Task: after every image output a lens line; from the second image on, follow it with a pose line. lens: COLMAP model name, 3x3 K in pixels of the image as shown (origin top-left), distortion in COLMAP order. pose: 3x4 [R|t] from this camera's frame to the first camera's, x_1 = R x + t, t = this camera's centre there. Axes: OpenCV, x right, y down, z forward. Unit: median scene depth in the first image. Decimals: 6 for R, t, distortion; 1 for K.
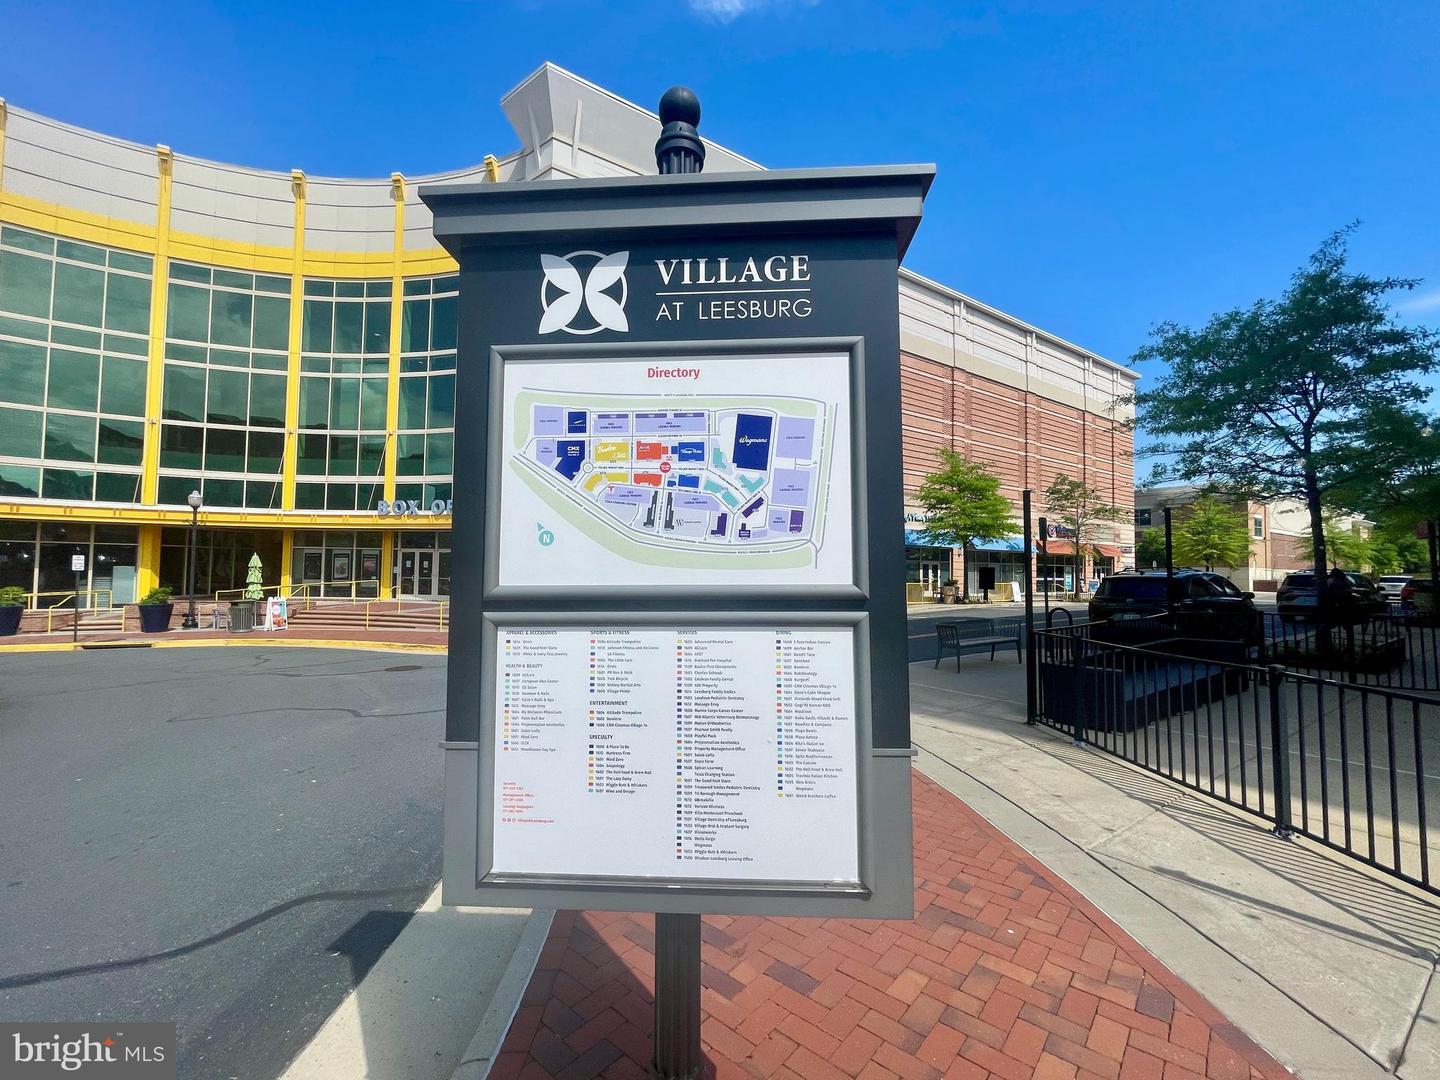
lens RADIAL K [[583.4, 0, 724.5], [0, 583.4, 546.7], [0, 0, 1]] dist [0.001418, 0.000173]
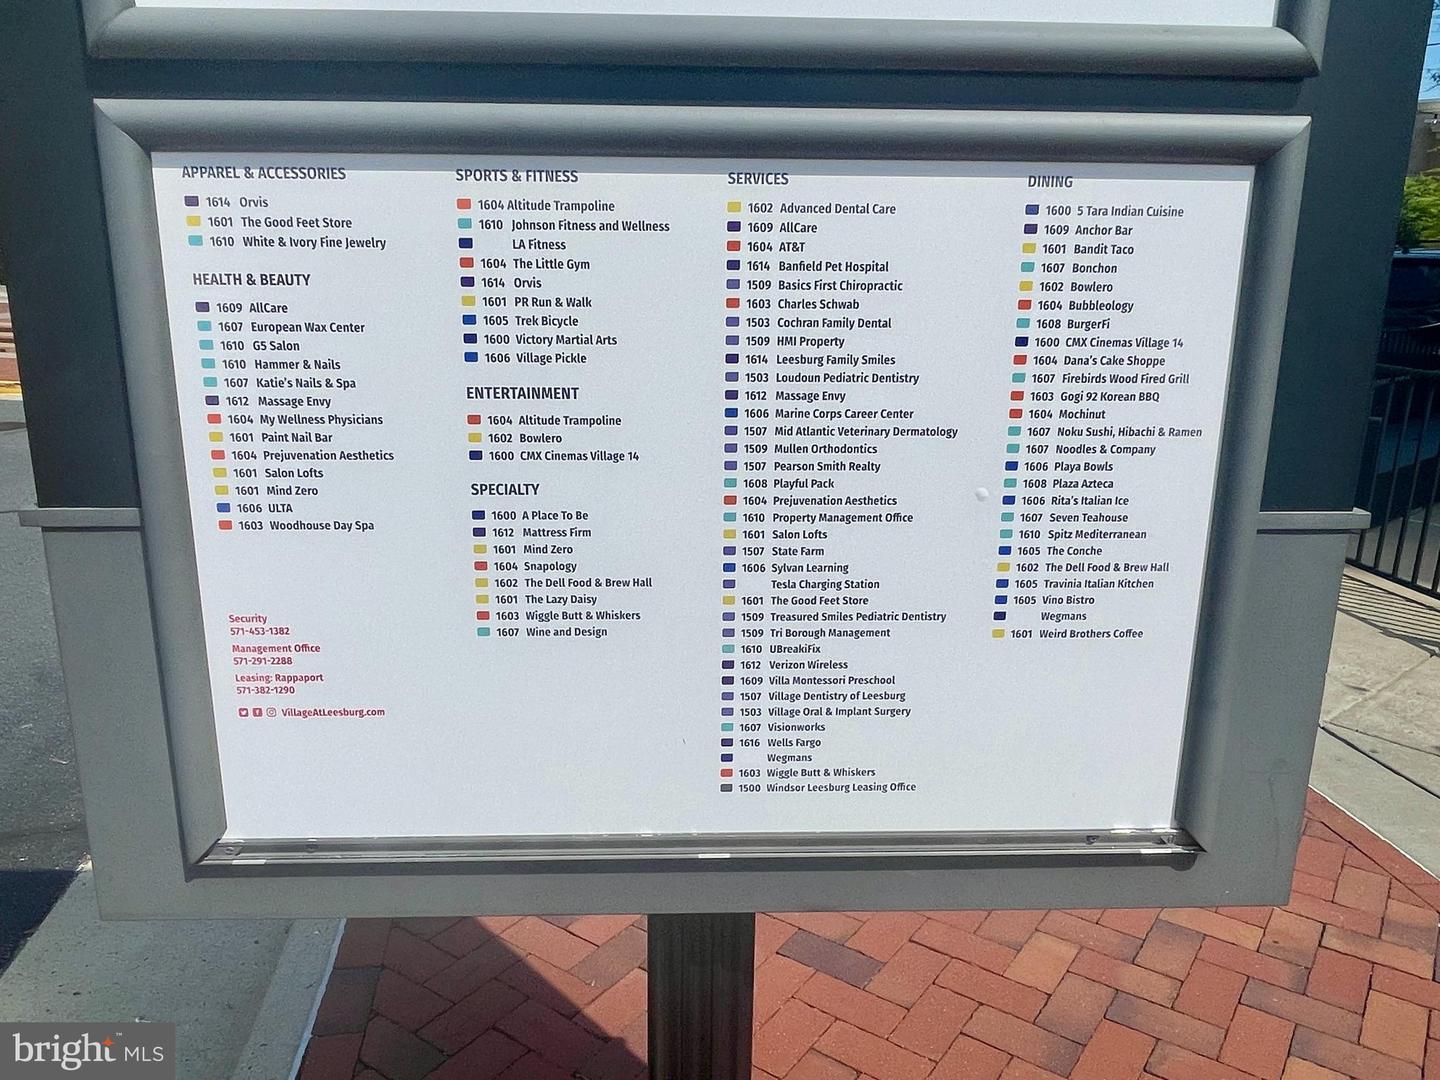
lens RADIAL K [[1075.3, 0, 720.4], [0, 1075.3, 542.9], [0, 0, 1]] dist [0.026949, -0.039488]
pose [[0.995467, -0.010760, 0.094496, -0.144081], [-0.018248, 0.953510, 0.300809, 0.160275], [-0.093339, -0.301170, 0.948991, 0.365973]]
